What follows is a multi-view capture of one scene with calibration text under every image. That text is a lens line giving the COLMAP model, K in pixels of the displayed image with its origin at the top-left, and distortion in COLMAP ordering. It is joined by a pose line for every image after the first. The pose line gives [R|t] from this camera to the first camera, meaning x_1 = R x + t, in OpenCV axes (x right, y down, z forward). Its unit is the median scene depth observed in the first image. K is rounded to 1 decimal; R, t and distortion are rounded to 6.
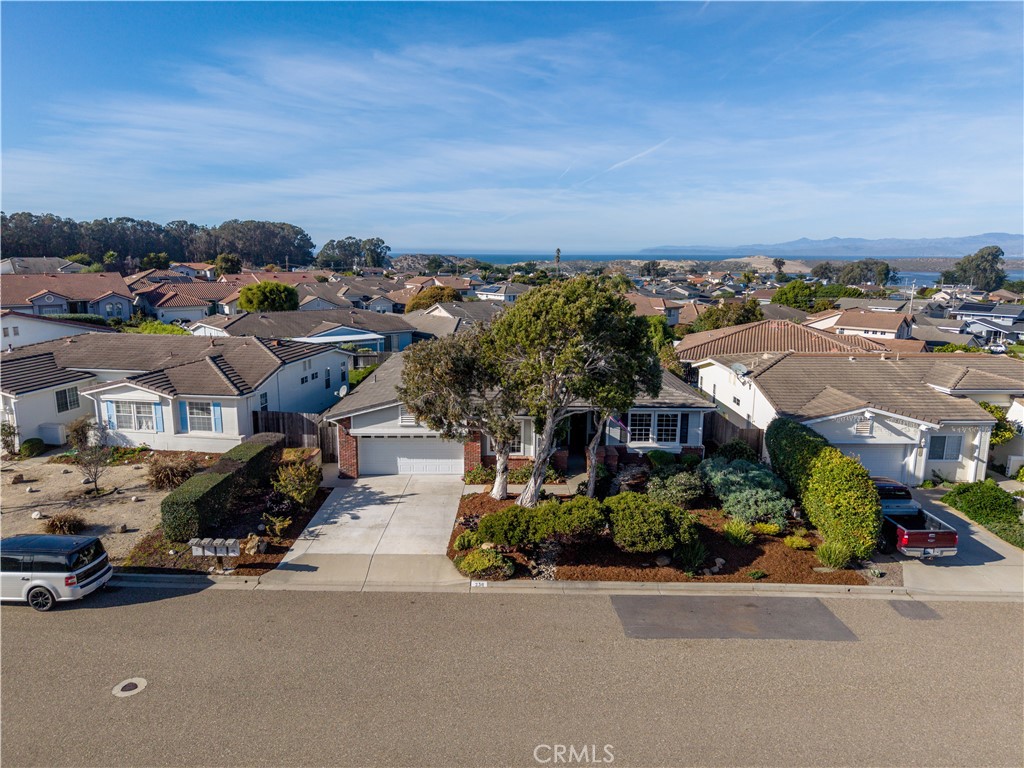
lens RADIAL K [[688.6, 0, 504.8], [0, 688.6, 387.8], [0, 0, 1]] dist [0.017874, -0.007971]
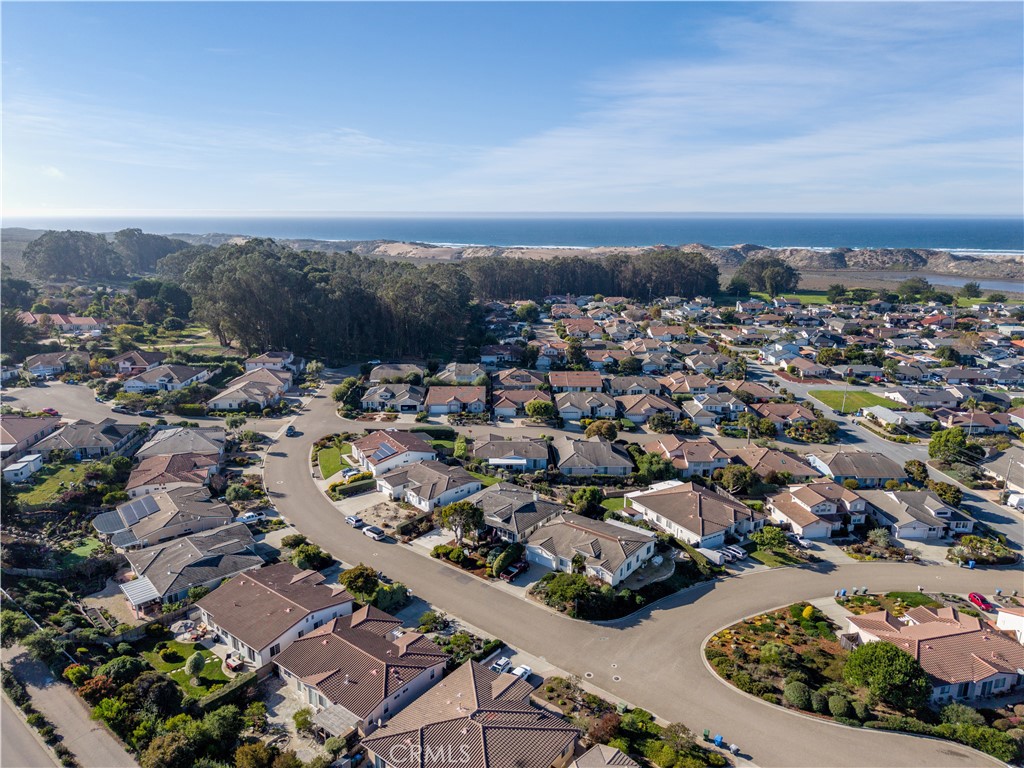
lens RADIAL K [[697.0, 0, 512.0], [0, 697.0, 384.0], [0, 0, 1]] dist [0.169721, -0.000225]
pose [[0.786728, 0.156404, -0.597157, 2.520892], [-0.127323, 0.987683, 0.090946, -1.167940], [0.604026, 0.004482, 0.796952, -2.165759]]
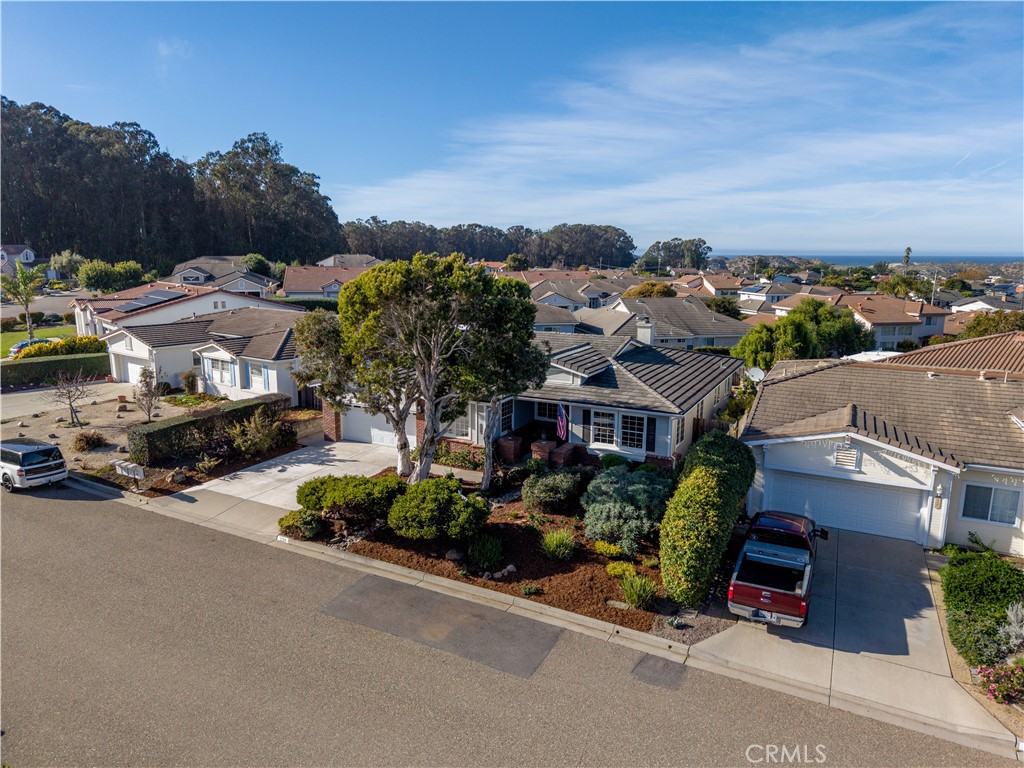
lens RADIAL K [[688.6, 0, 504.8], [0, 688.6, 387.8], [0, 0, 1]] dist [0.017874, -0.007971]
pose [[0.884006, 0.089640, -0.458801, 0.507360], [-0.091287, 0.995650, 0.018639, 0.000518], [0.458476, 0.025405, 0.888344, 0.140654]]
